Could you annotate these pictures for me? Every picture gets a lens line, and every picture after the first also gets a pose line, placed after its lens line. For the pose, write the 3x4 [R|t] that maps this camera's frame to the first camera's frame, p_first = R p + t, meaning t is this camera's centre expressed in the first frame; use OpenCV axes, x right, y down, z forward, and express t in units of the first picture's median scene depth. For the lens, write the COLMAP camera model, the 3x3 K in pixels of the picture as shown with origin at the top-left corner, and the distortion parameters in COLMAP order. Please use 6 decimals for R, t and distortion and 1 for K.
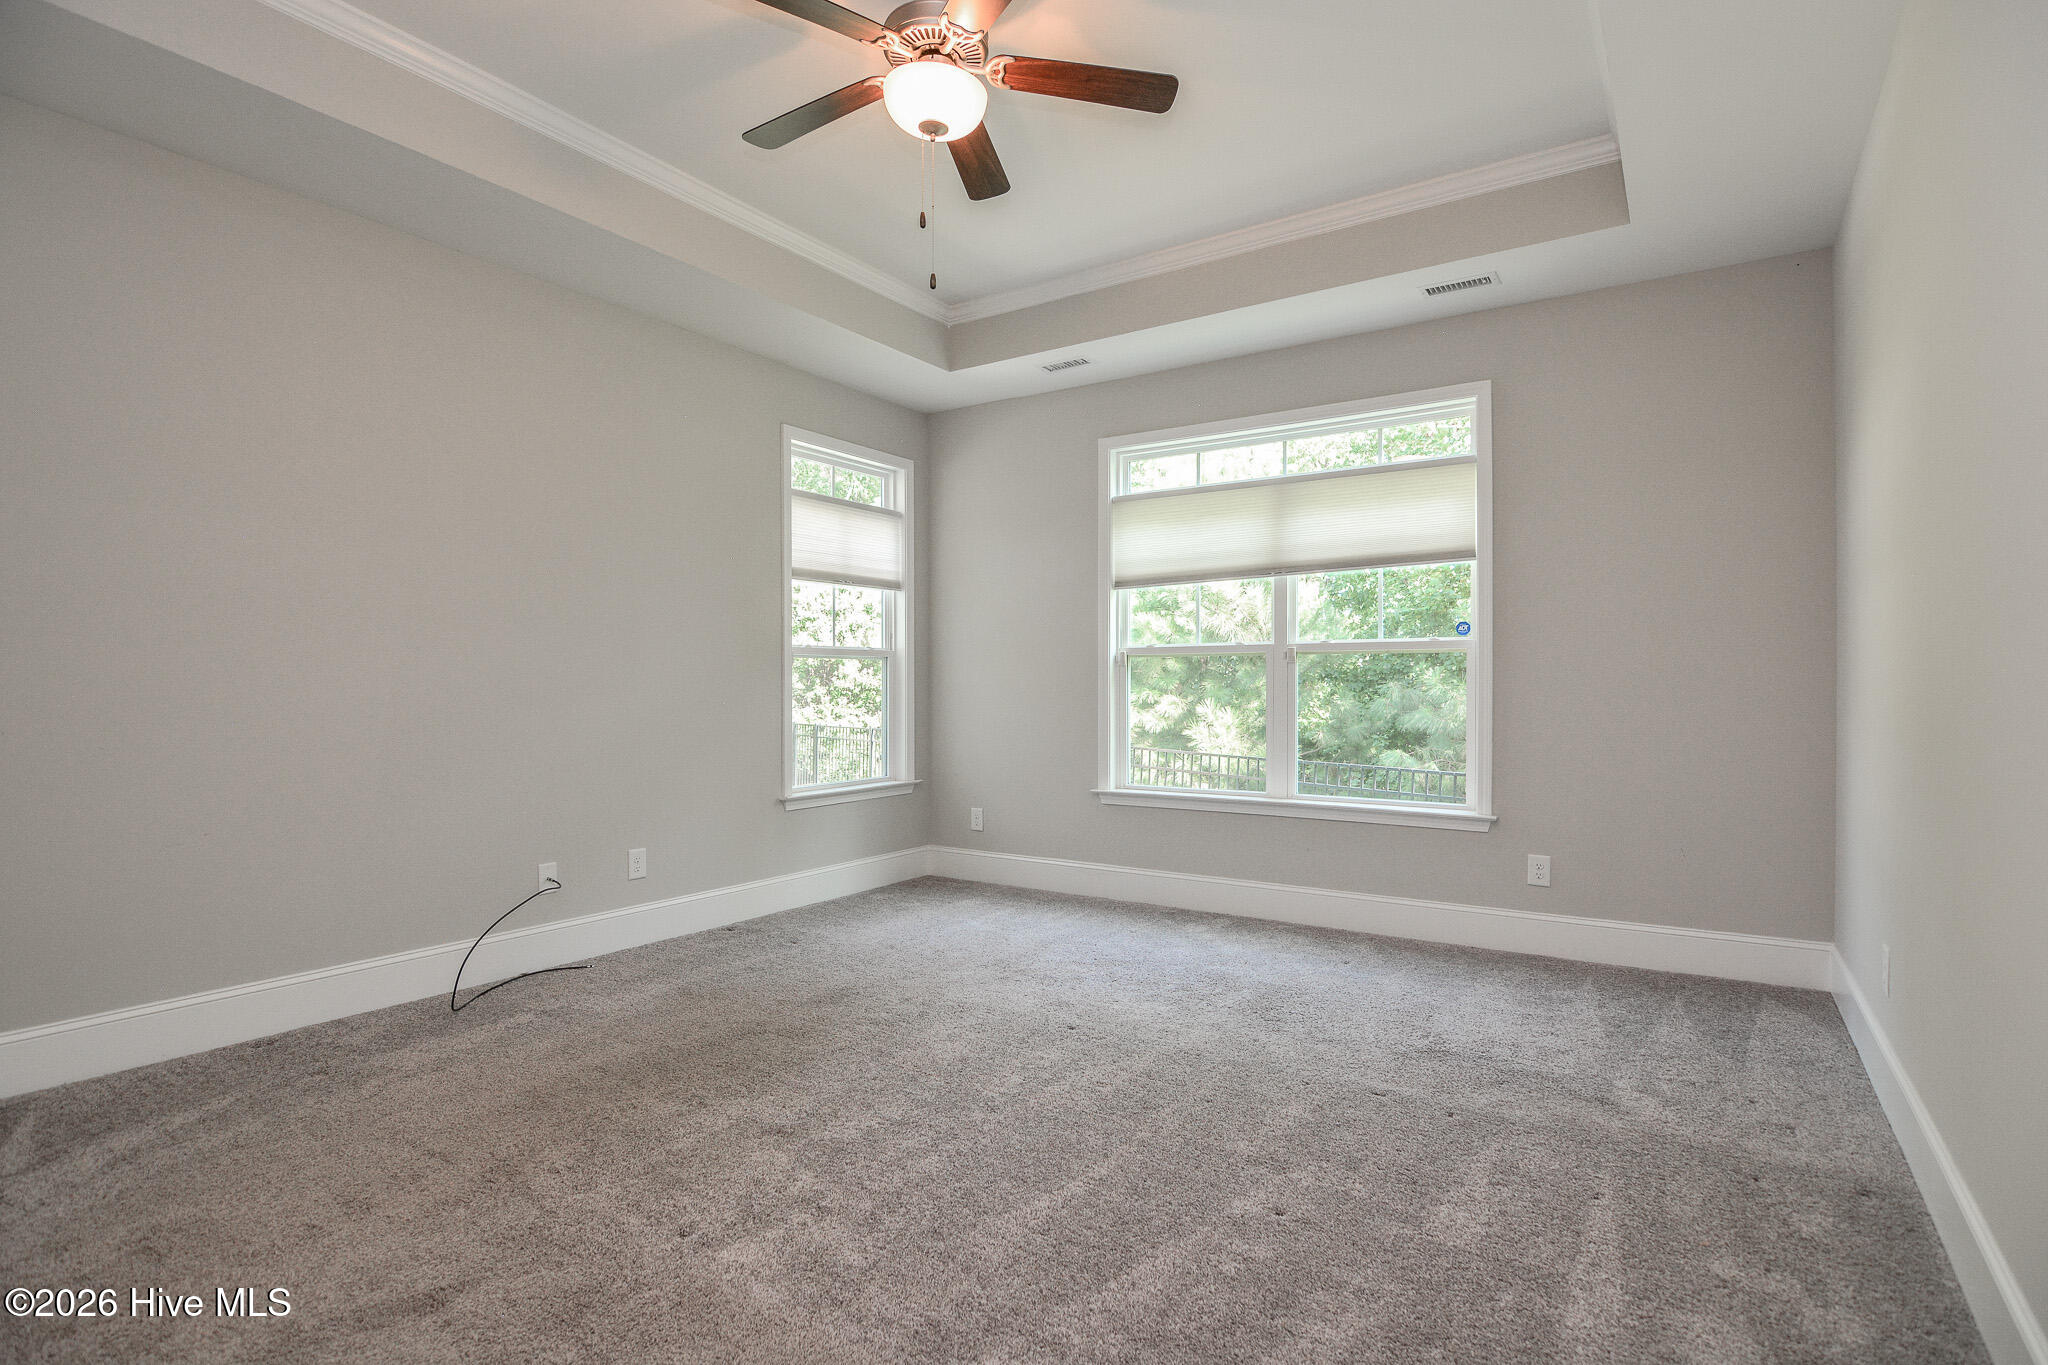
lens RADIAL K [[1003.2, 0, 1024.4], [0, 1003.2, 684.1], [0, 0, 1]] dist [0.001384, -0.001332]
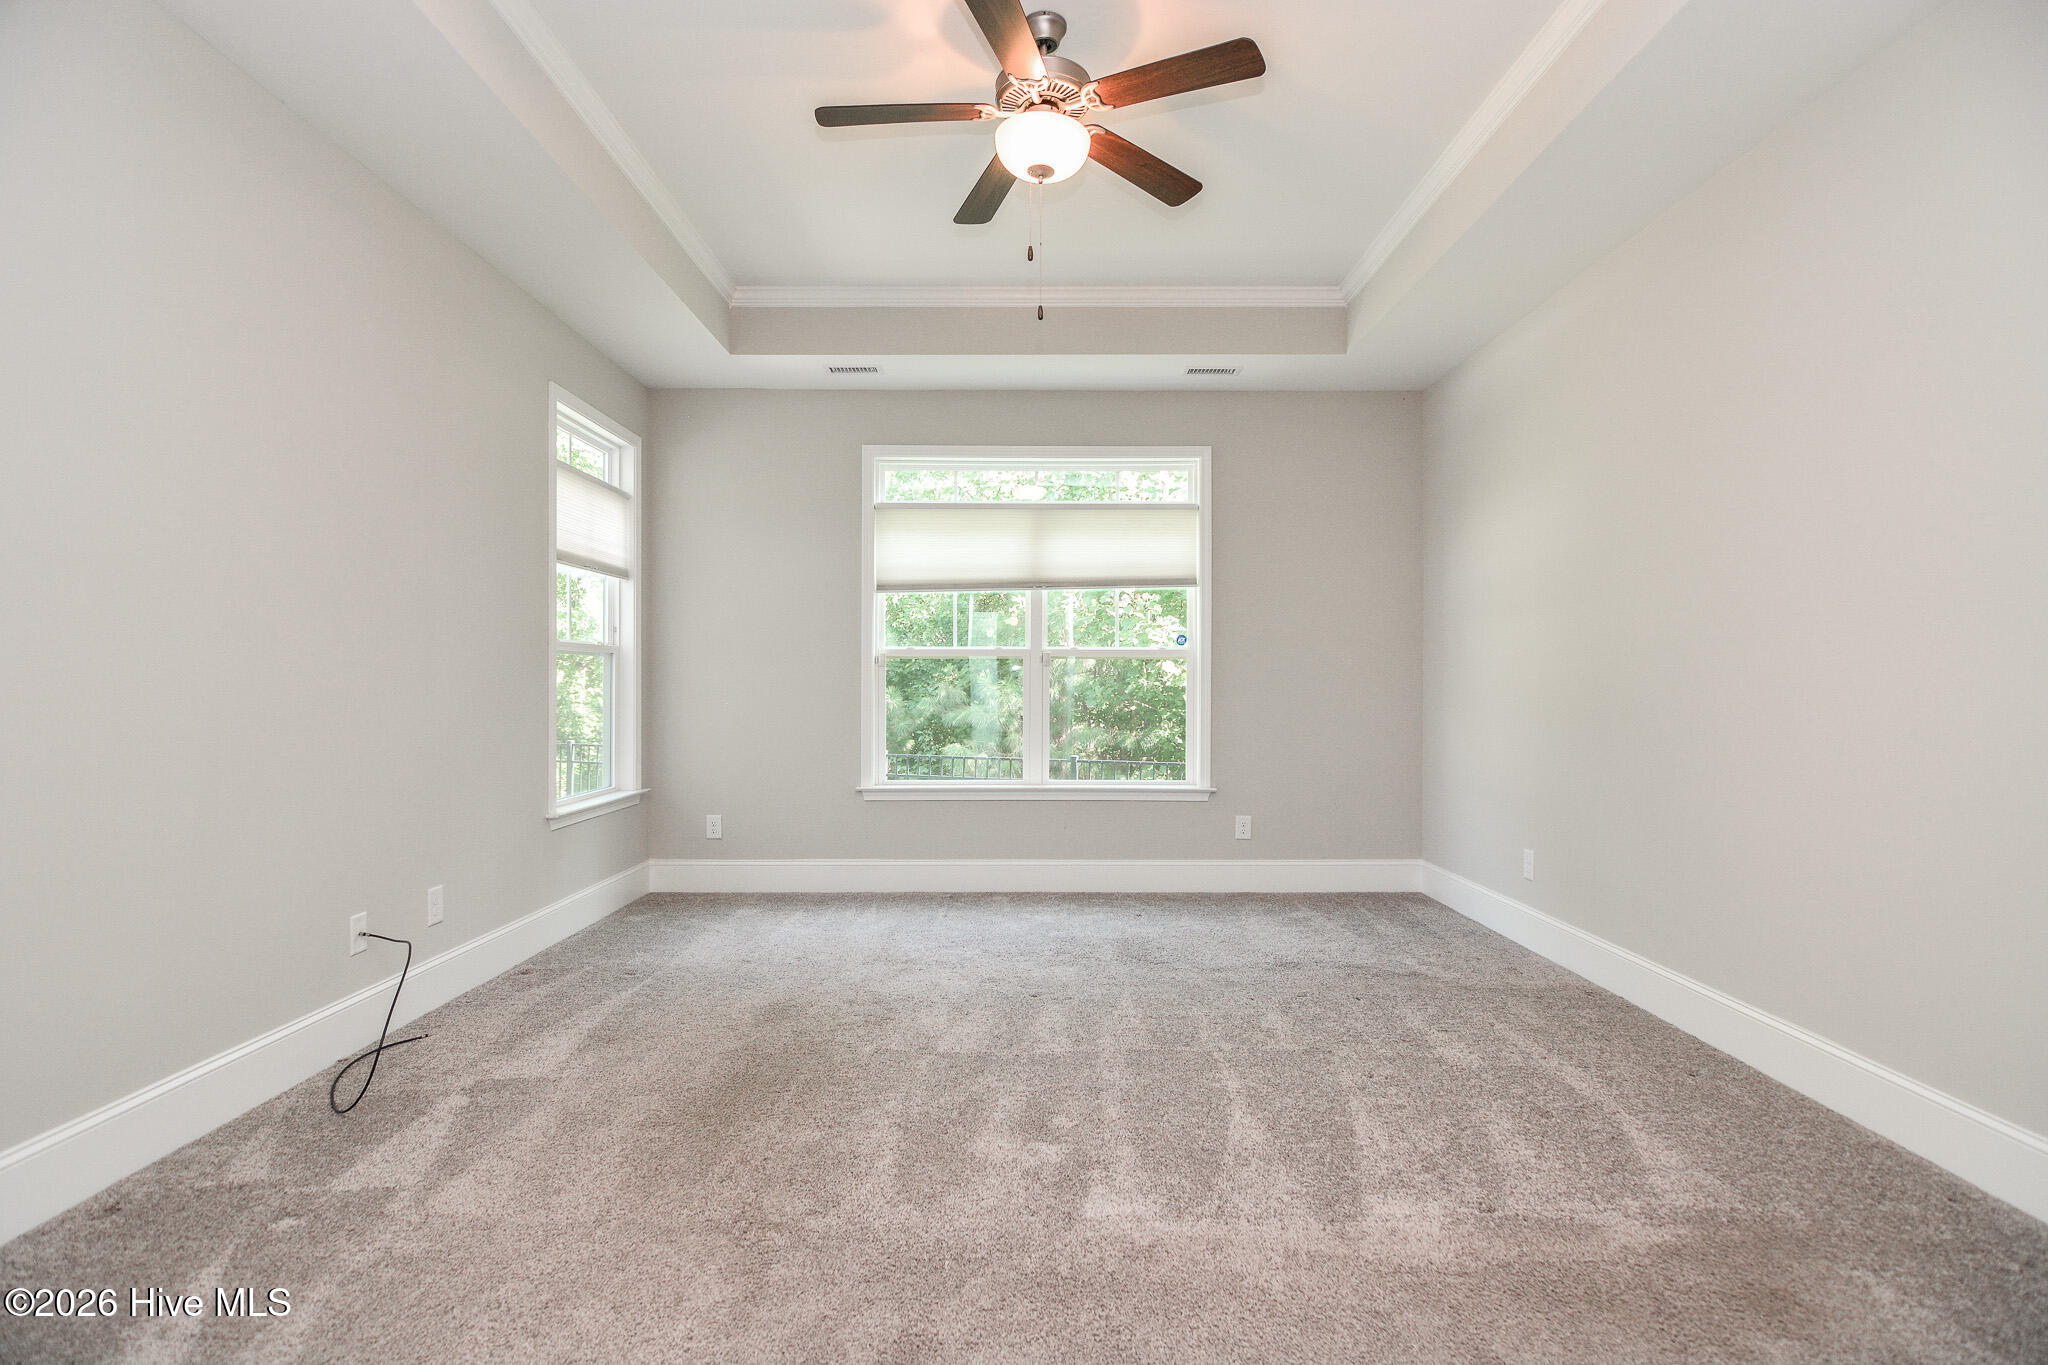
lens RADIAL K [[1003.2, 0, 1027.9], [0, 1003.2, 684.8], [0, 0, 1]] dist [0.001384, -0.001332]
pose [[0.836439, 0.001153, 0.548059, -0.373732], [-0.001767, 0.999998, 0.000593, -0.000277], [-0.548058, -0.001464, 0.836439, 0.053863]]
